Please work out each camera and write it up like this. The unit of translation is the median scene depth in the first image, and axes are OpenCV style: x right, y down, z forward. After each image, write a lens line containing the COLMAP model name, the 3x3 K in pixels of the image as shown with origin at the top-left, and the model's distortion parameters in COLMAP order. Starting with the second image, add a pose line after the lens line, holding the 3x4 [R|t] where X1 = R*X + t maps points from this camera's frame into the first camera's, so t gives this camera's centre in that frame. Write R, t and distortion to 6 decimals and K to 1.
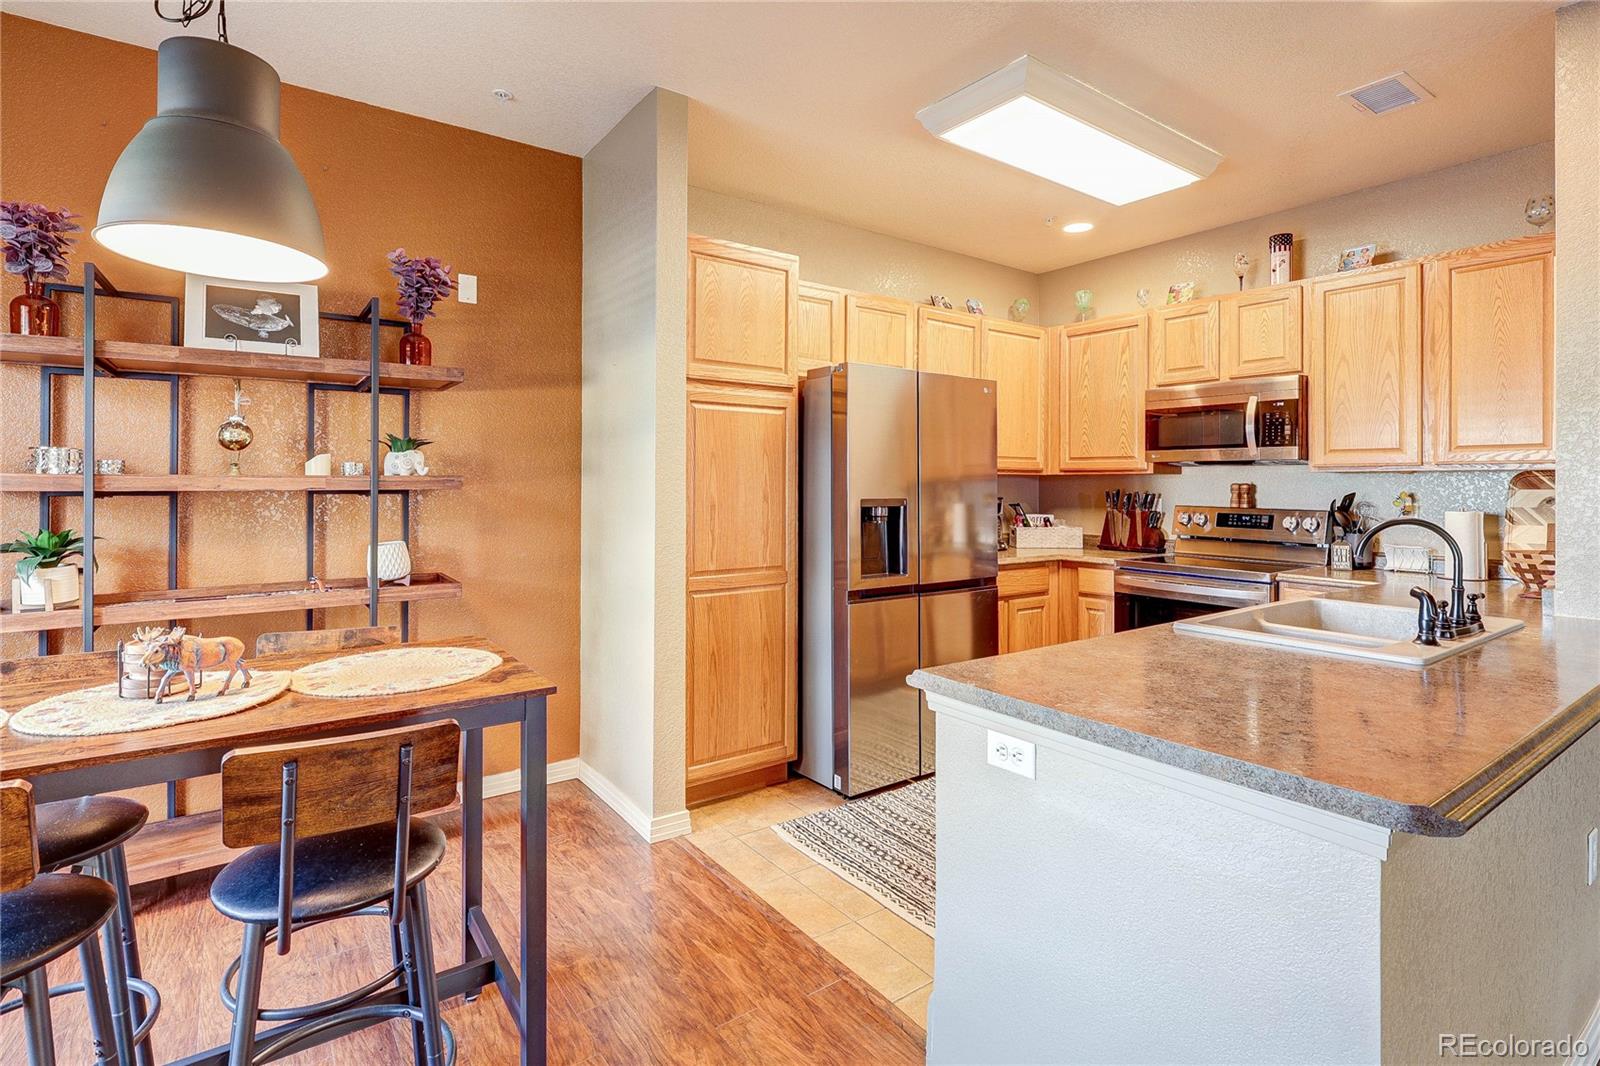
lens RADIAL K [[770.3, 0, 799.9], [0, 770.3, 482.5], [0, 0, 1]] dist [-0.000506, -0.000006]
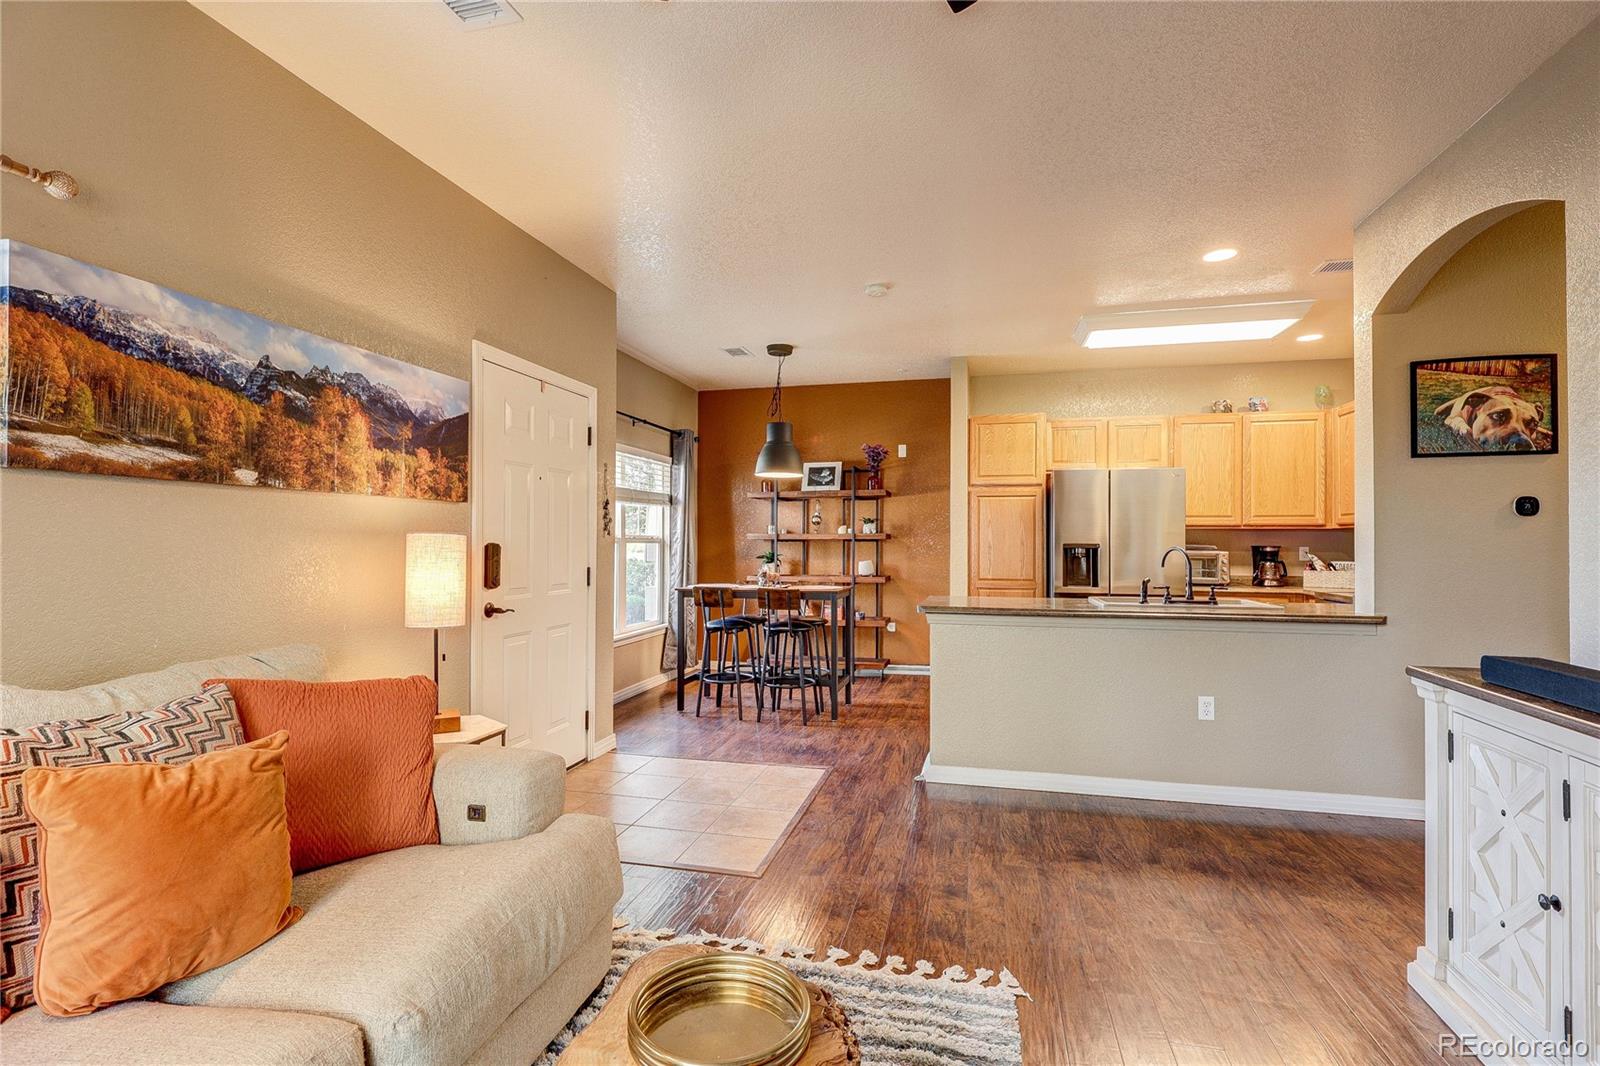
lens RADIAL K [[745.9, 0, 802.7], [0, 745.9, 538.8], [0, 0, 1]] dist [-0.001030, -0.000126]
pose [[0.644712, -0.007096, -0.764393, 1.006402], [0.000285, 0.999959, -0.009042, 0.025378], [0.764426, 0.005611, 0.644687, -0.608264]]
